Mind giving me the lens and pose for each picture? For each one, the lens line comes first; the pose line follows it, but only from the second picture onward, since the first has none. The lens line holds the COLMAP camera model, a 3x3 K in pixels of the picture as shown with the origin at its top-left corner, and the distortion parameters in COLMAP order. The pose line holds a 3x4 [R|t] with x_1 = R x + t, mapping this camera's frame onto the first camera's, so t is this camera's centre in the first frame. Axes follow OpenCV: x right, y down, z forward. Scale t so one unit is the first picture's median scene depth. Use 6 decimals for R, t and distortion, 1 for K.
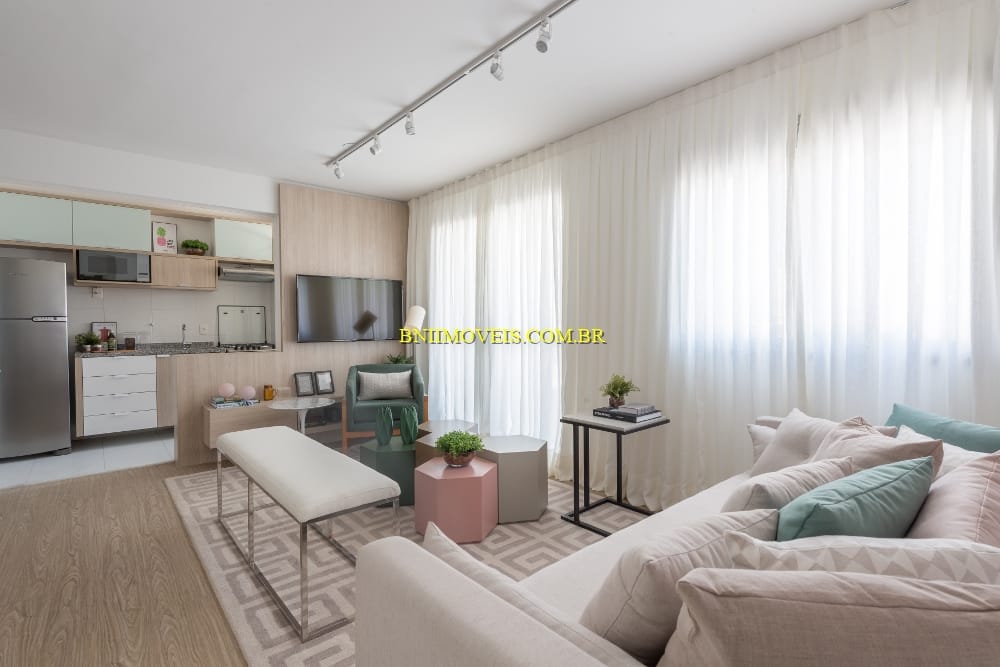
lens RADIAL K [[479.3, 0, 500.0], [0, 479.3, 333.5], [0, 0, 1]] dist [0.016493, -0.001525]
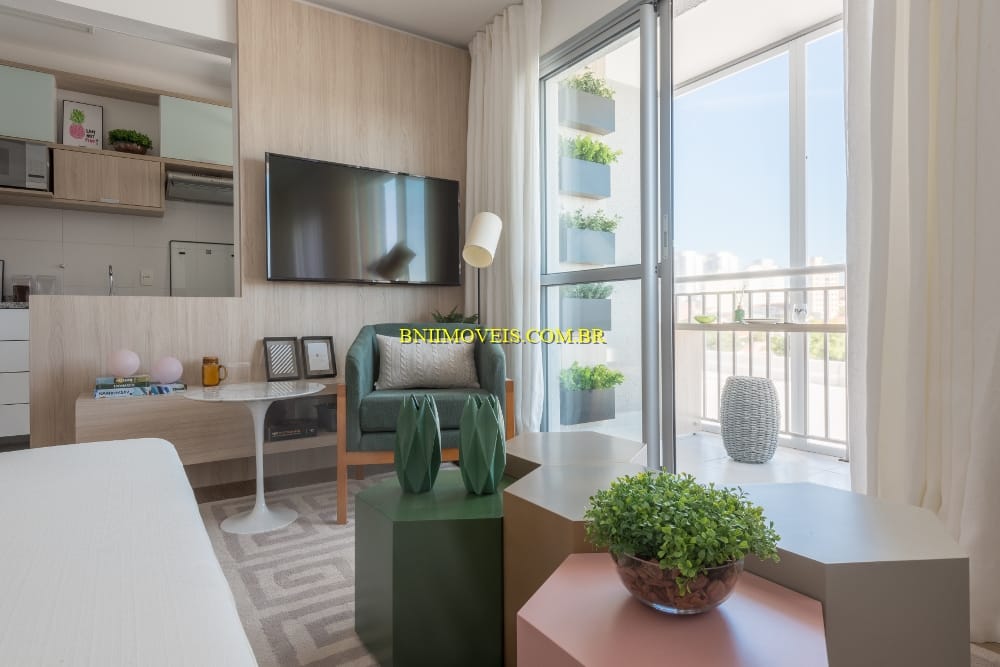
lens RADIAL K [[561.0, 0, 500.6], [0, 561.0, 317.9], [0, 0, 1]] dist [0.017585, -0.001602]
pose [[0.993061, -0.001402, -0.117595, -0.088353], [-0.001035, 0.999786, -0.020665, 0.072857], [0.117599, 0.020643, 0.992847, 0.403120]]
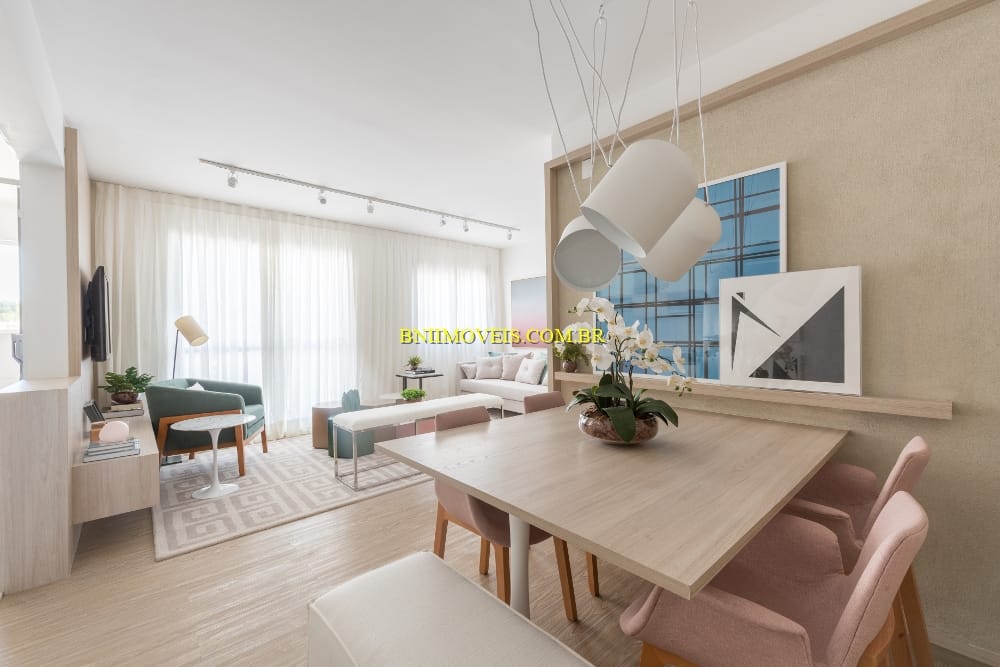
lens RADIAL K [[405.9, 0, 501.2], [0, 405.9, 335.2], [0, 0, 1]] dist [0.000450, -0.000035]
pose [[-0.036509, -0.006196, 0.999314, -1.038470], [0.034466, 0.999378, 0.007455, -0.003355], [-0.998739, 0.034715, -0.036272, 0.421760]]
